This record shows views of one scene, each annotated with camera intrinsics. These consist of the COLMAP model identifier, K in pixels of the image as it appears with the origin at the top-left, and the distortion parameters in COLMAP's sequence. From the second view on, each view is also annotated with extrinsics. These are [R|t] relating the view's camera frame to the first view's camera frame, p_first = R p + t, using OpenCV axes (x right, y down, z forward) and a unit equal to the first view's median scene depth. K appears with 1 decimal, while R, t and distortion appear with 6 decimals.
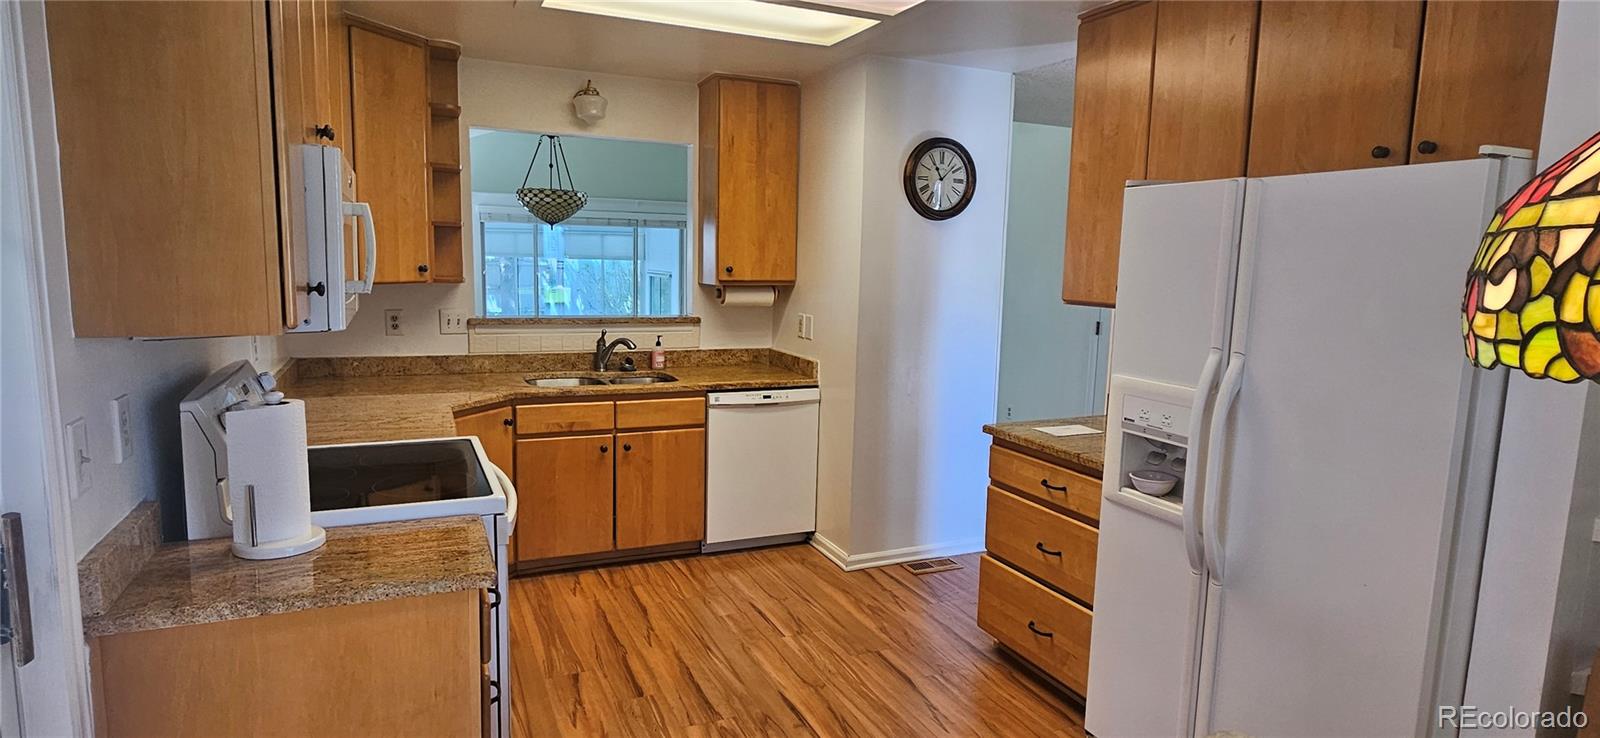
lens RADIAL K [[845.9, 0, 791.7], [0, 845.9, 371.2], [0, 0, 1]] dist [-0.000208, -0.000704]
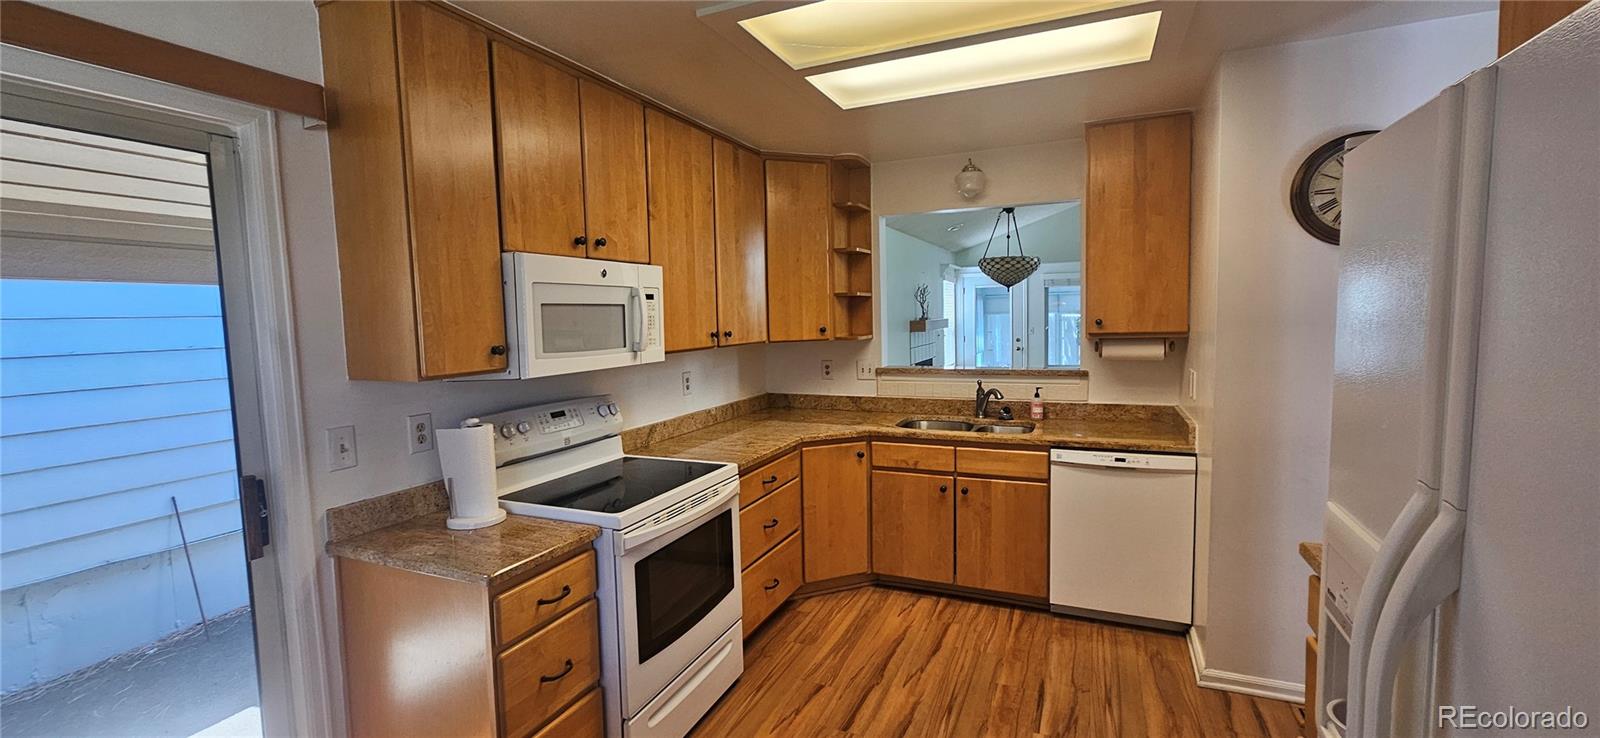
lens RADIAL K [[657.0, 0, 796.6], [0, 657.0, 368.5], [0, 0, 1]] dist [-0.000876, -0.000024]
pose [[0.665628, 0.019791, -0.746021, 0.271735], [-0.060269, 0.997809, -0.027304, -0.028241], [0.743846, 0.063137, 0.665362, 0.269997]]
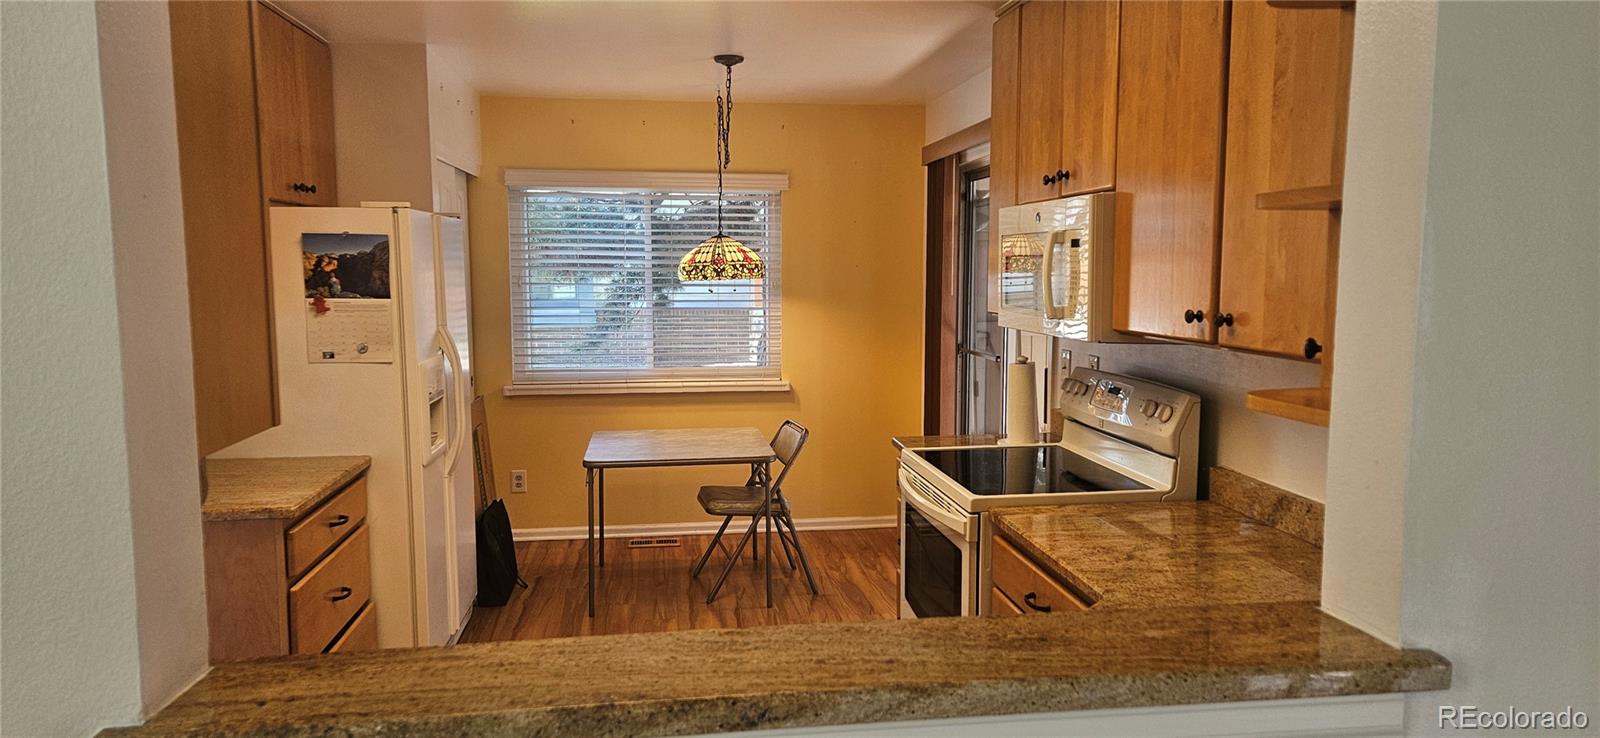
lens RADIAL K [[1067.3, 0, 804.2], [0, 1067.3, 369.0], [0, 0, 1]] dist [0.062735, -0.019224]
pose [[-0.958895, -0.048821, 0.279531, -0.332437], [0.018623, 0.972138, 0.233670, -0.195419], [-0.283150, 0.229270, -0.931268, 1.320308]]
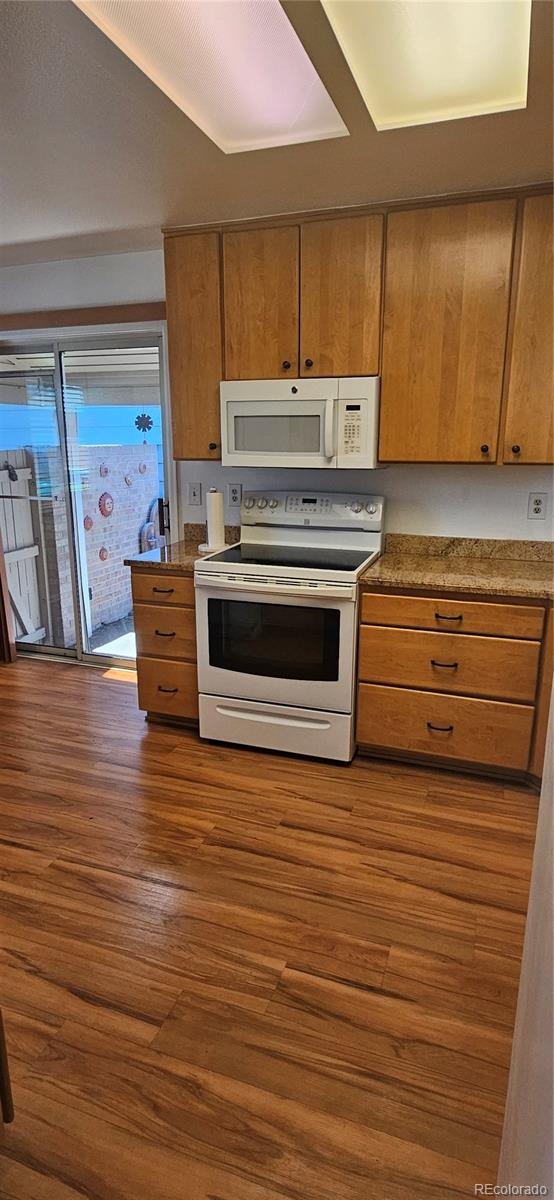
lens RADIAL K [[634.4, 0, 271.6], [0, 634.4, 596.2], [0, 0, 1]] dist [-0.000208, -0.000704]
pose [[-0.696789, 0.150635, -0.701280, 0.270460], [-0.115948, 0.941186, 0.317372, -0.122236], [0.707842, 0.302453, -0.638343, 1.020126]]
